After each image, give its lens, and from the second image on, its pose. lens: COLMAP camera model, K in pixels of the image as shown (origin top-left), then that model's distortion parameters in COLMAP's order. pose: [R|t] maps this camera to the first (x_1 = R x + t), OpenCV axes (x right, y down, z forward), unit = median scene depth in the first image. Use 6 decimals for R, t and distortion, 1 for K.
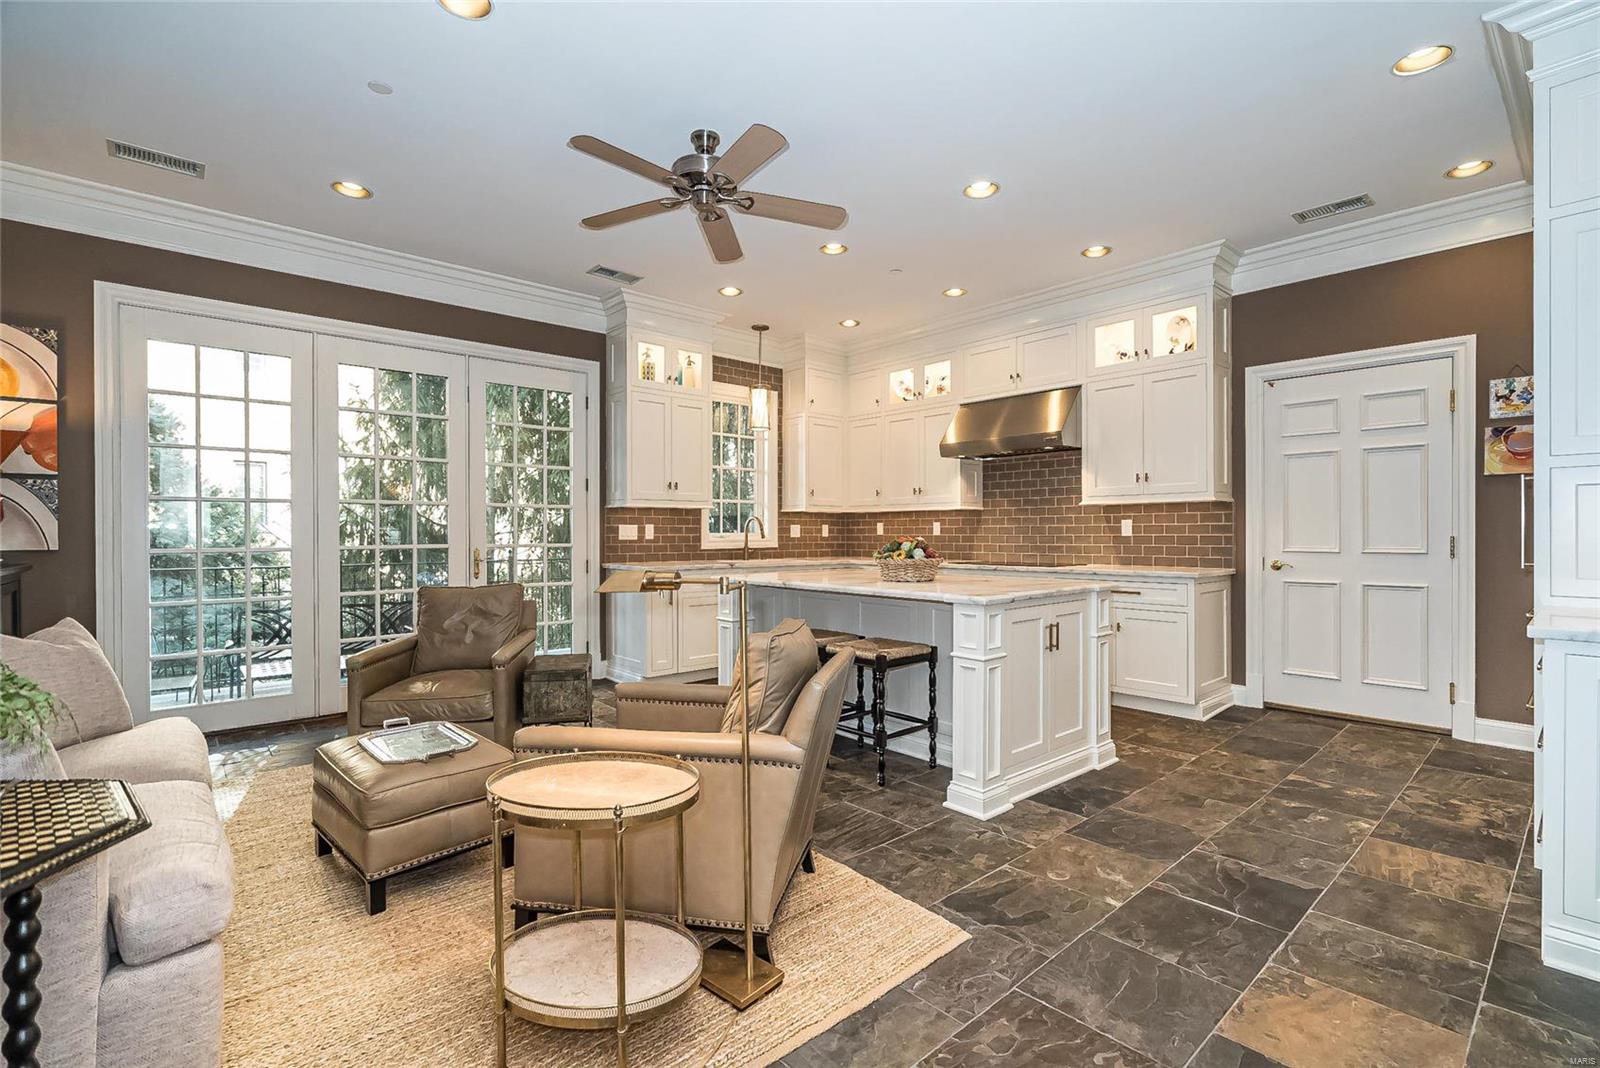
lens RADIAL K [[724.8, 0, 793.8], [0, 724.8, 536.0], [0, 0, 1]] dist [-0.002560, 0.000295]
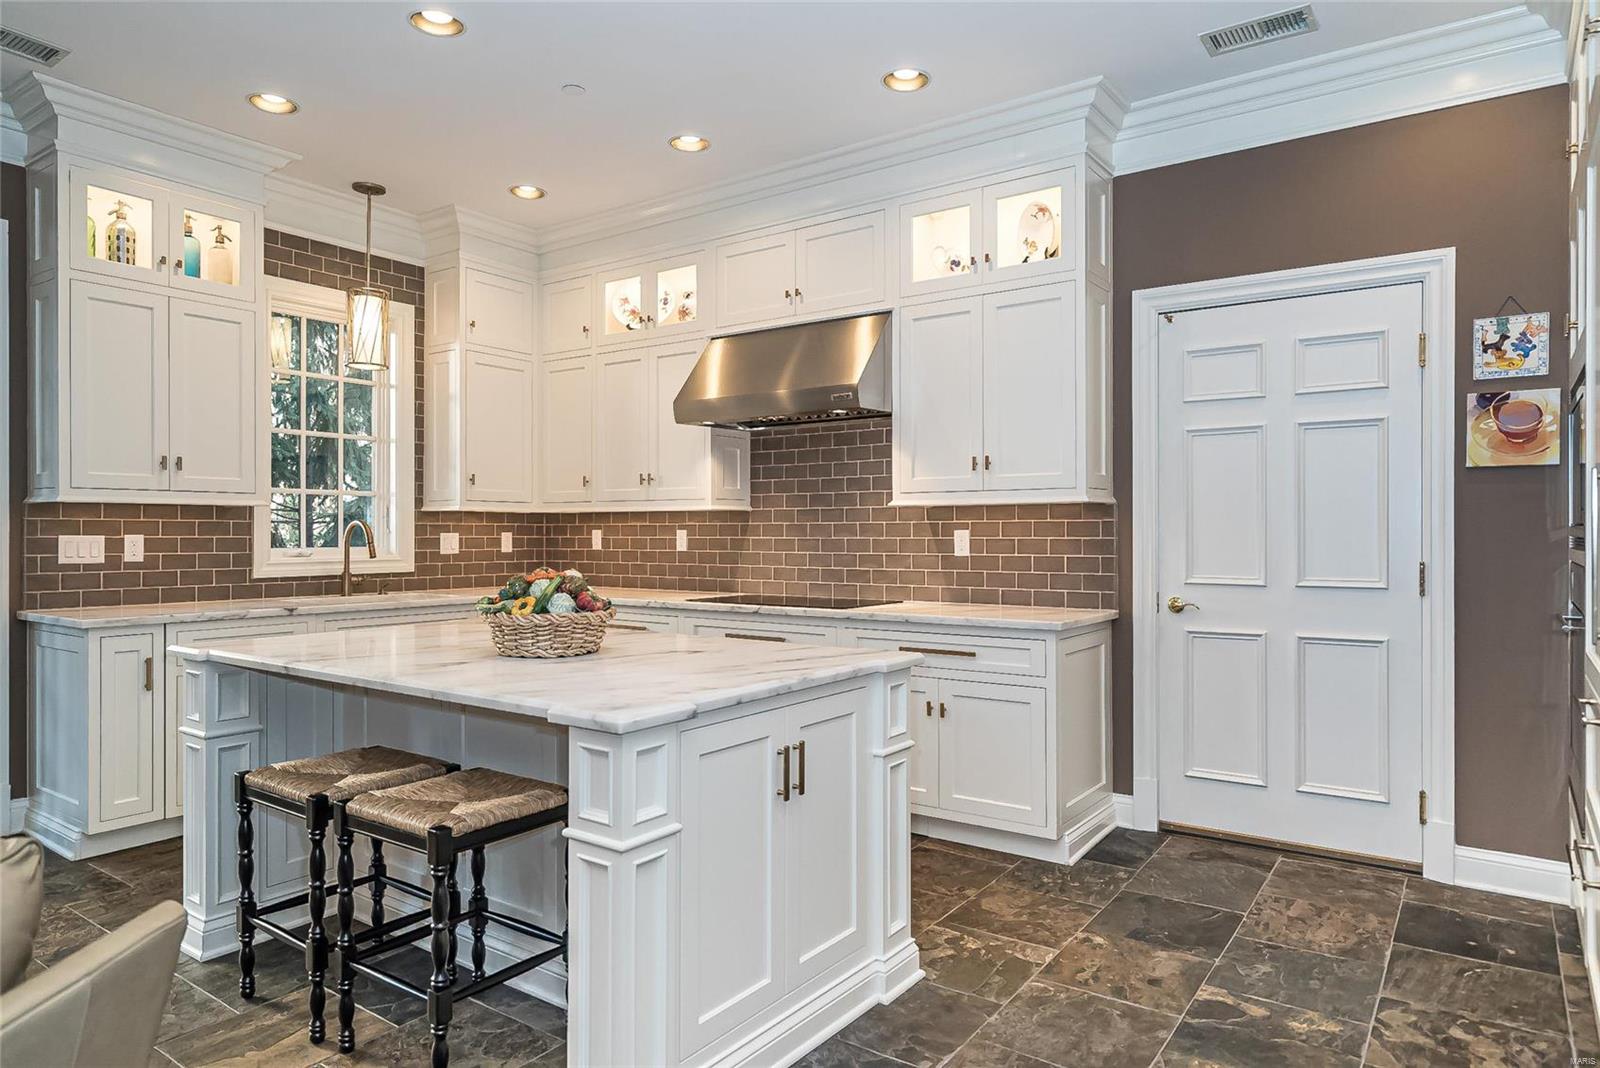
lens RADIAL K [[986.7, 0, 795.2], [0, 986.7, 534.8], [0, 0, 1]] dist [0.004716, -0.000415]
pose [[0.974776, 0.000697, 0.223185, 0.135524], [-0.000286, 0.999998, -0.001871, -0.017390], [-0.223186, 0.001760, 0.974774, 0.211647]]
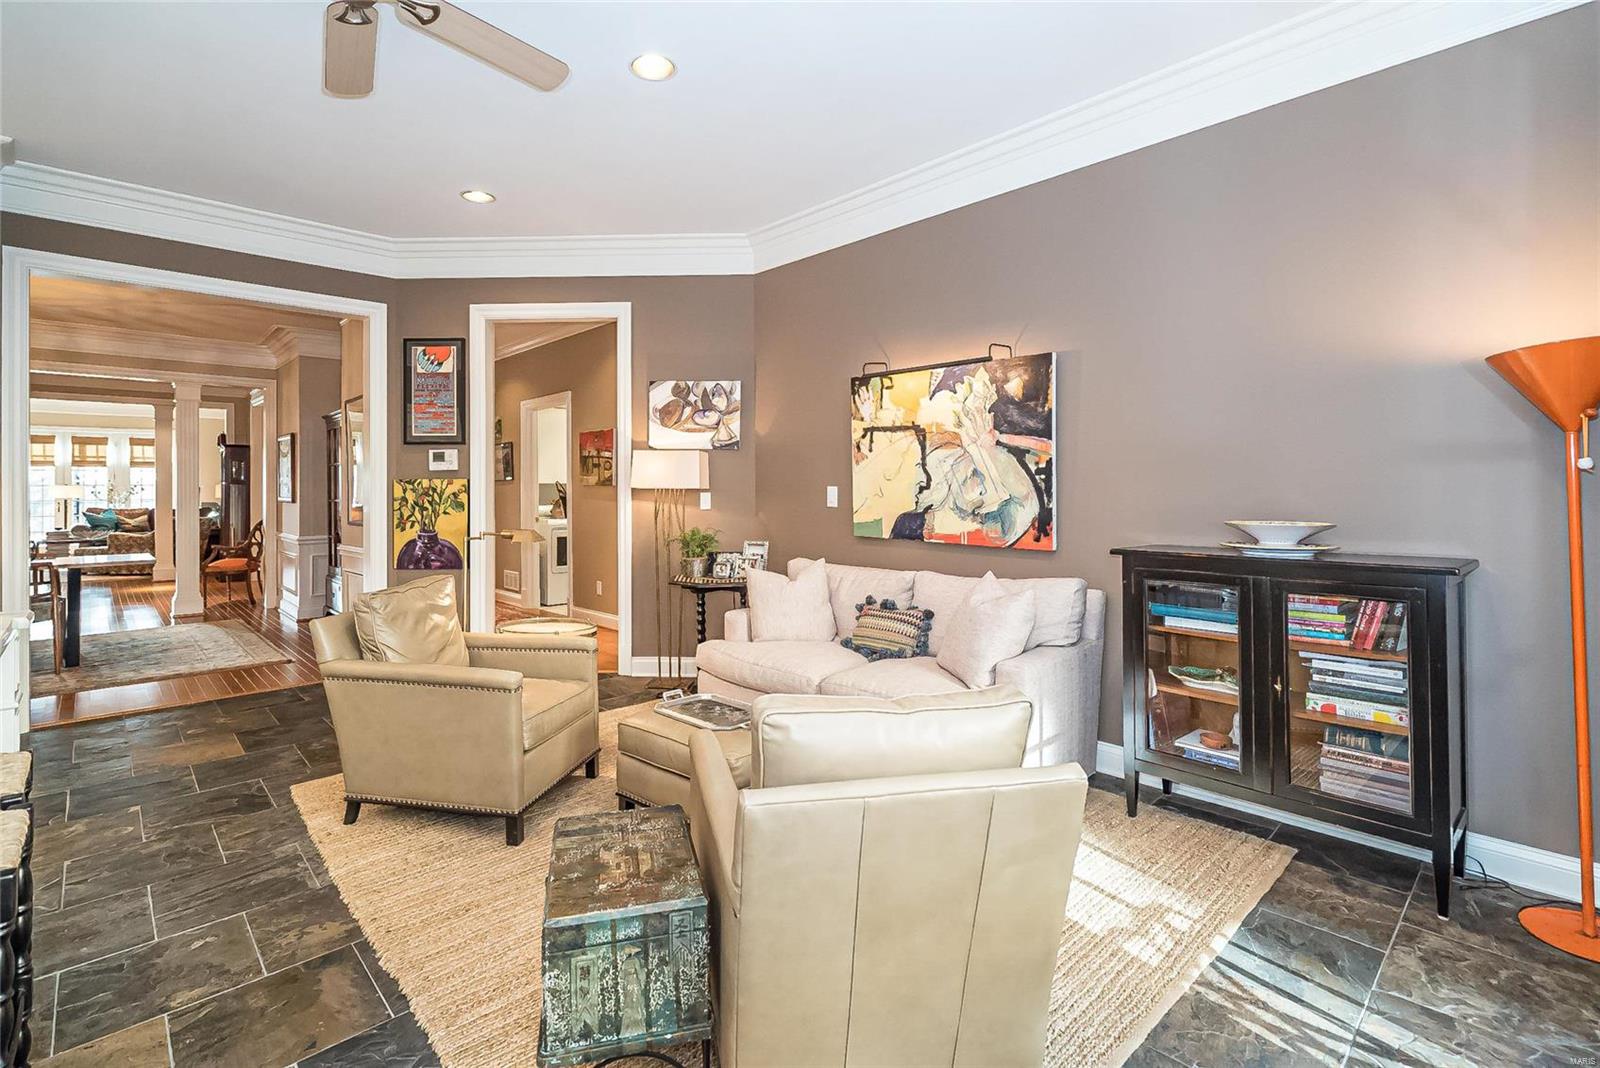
lens RADIAL K [[758.0, 0, 798.3], [0, 758.0, 479.8], [0, 0, 1]] dist [-0.002456, -0.000011]
pose [[-0.999199, 0.005959, -0.039577, -0.304301], [0.006037, 0.999980, -0.001839, -0.027482], [0.039565, -0.002076, -0.999215, 1.073076]]
